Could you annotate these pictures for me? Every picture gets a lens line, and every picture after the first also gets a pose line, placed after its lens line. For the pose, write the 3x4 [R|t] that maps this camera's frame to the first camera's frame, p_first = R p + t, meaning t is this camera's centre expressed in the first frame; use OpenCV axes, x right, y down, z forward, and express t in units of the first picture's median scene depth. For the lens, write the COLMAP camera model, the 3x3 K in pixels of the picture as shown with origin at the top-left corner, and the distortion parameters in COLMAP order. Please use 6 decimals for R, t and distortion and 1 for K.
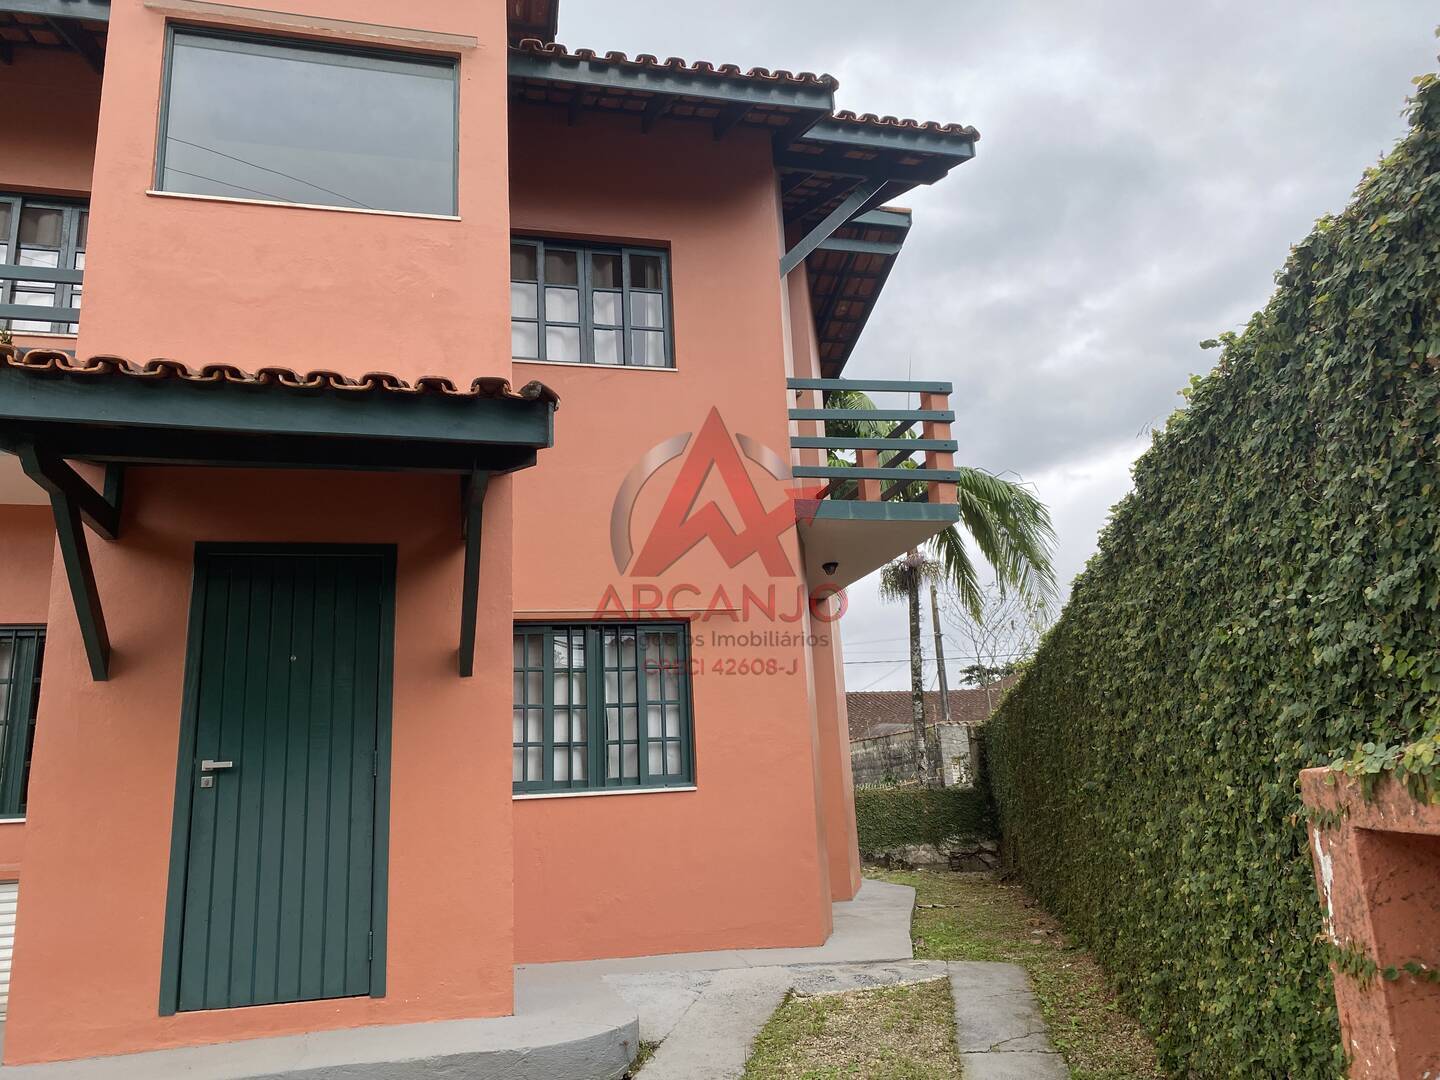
lens RADIAL K [[1152.3, 0, 701.4], [0, 1152.3, 513.0], [0, 0, 1]] dist [0.064797, -0.109380]
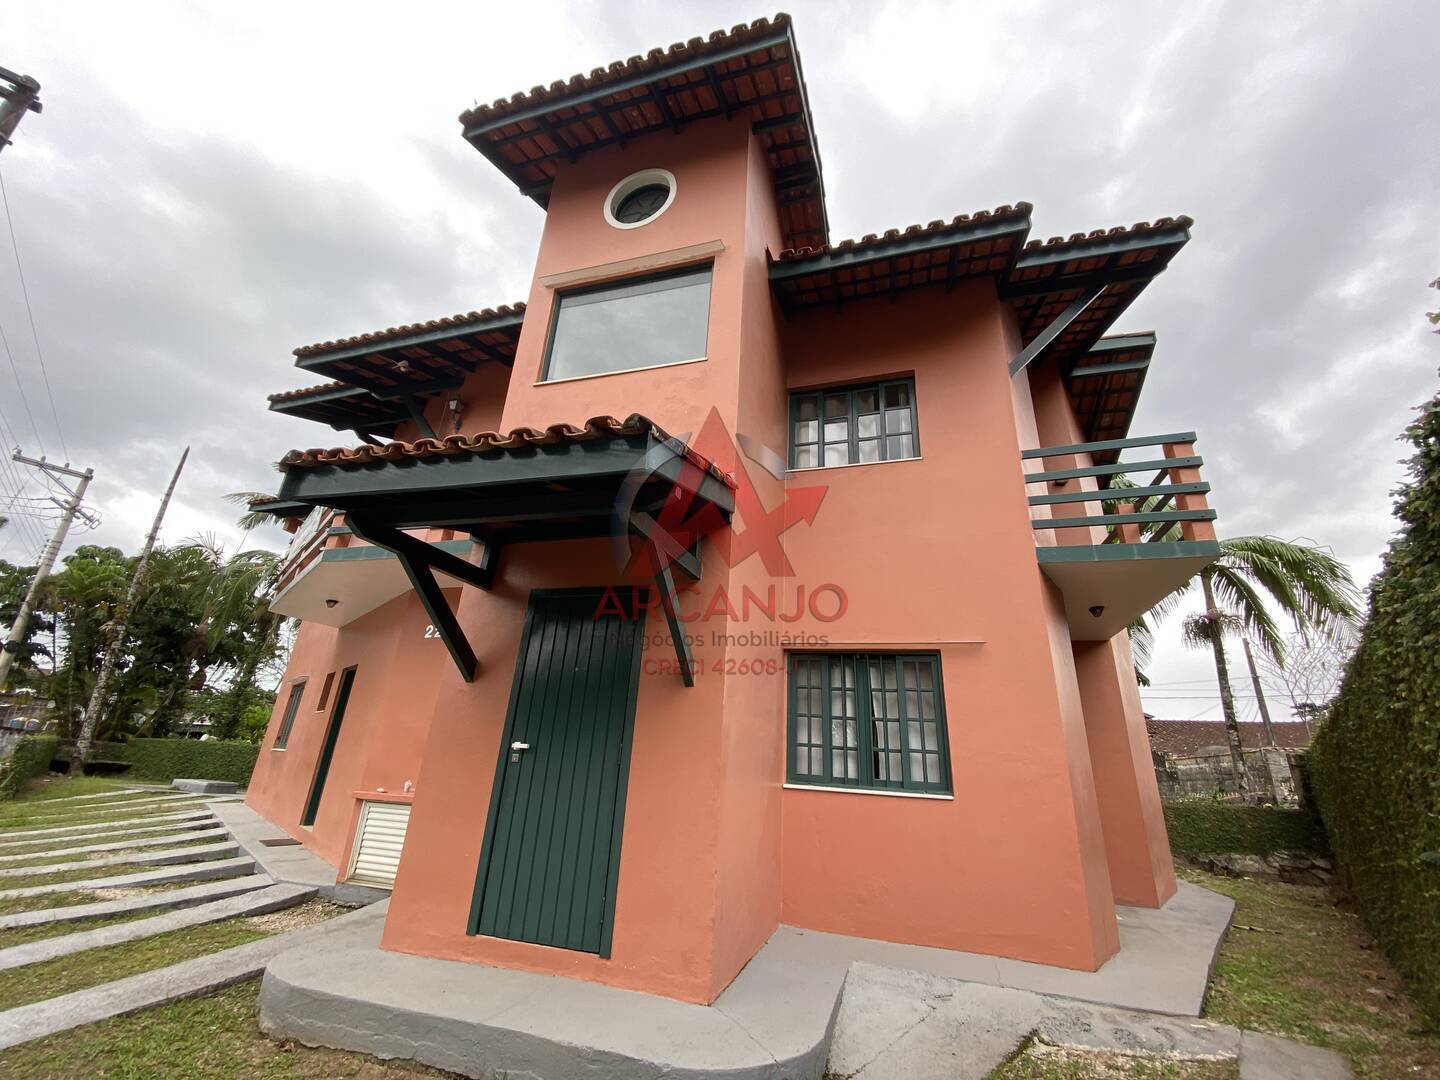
lens RADIAL K [[581.7, 0, 720.0], [0, 581.7, 540.0], [0, 0, 1]] dist [0.015741, -0.019078]
pose [[0.852062, -0.101052, -0.513594, 0.120159], [0.037073, 0.990375, -0.133355, 0.050462], [0.522126, 0.094586, 0.847607, 0.348583]]
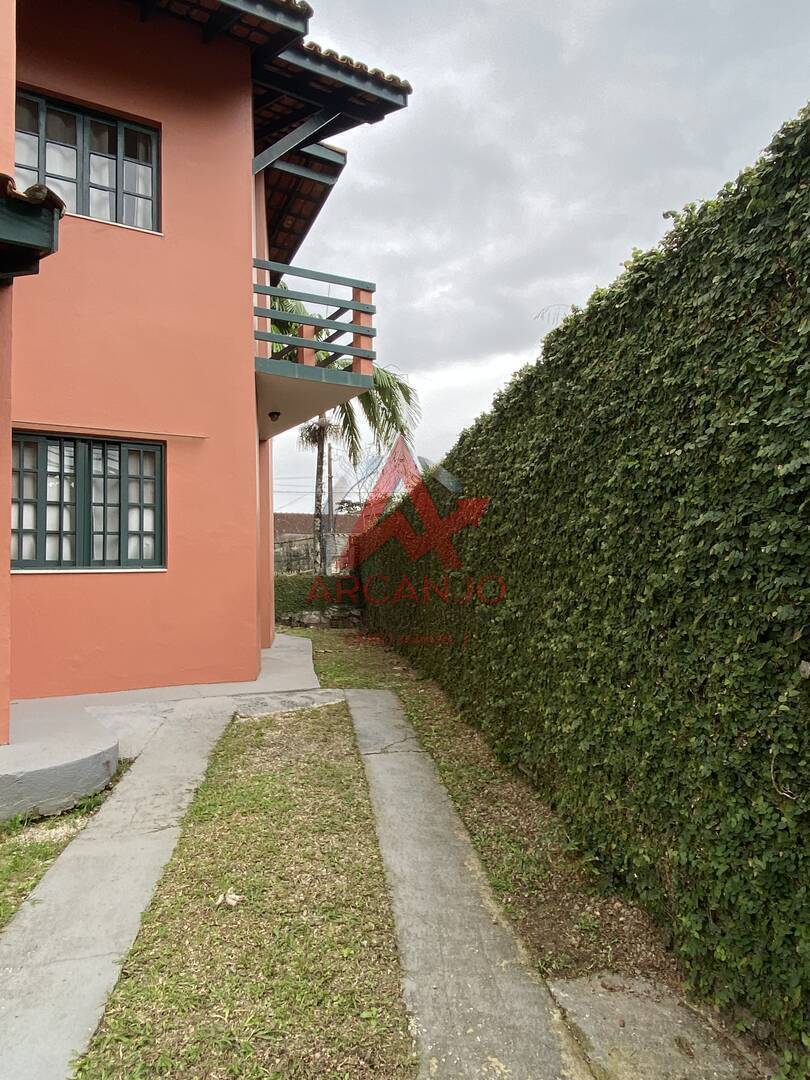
lens RADIAL K [[753.3, 0, 405.0], [0, 753.3, 540.0], [0, 0, 1]] dist [0.093522, -0.137356]
pose [[0.947291, 0.043392, 0.317424, -0.022325], [-0.101245, 0.980556, 0.168103, 0.031444], [-0.303957, -0.191380, 0.933265, 0.115757]]
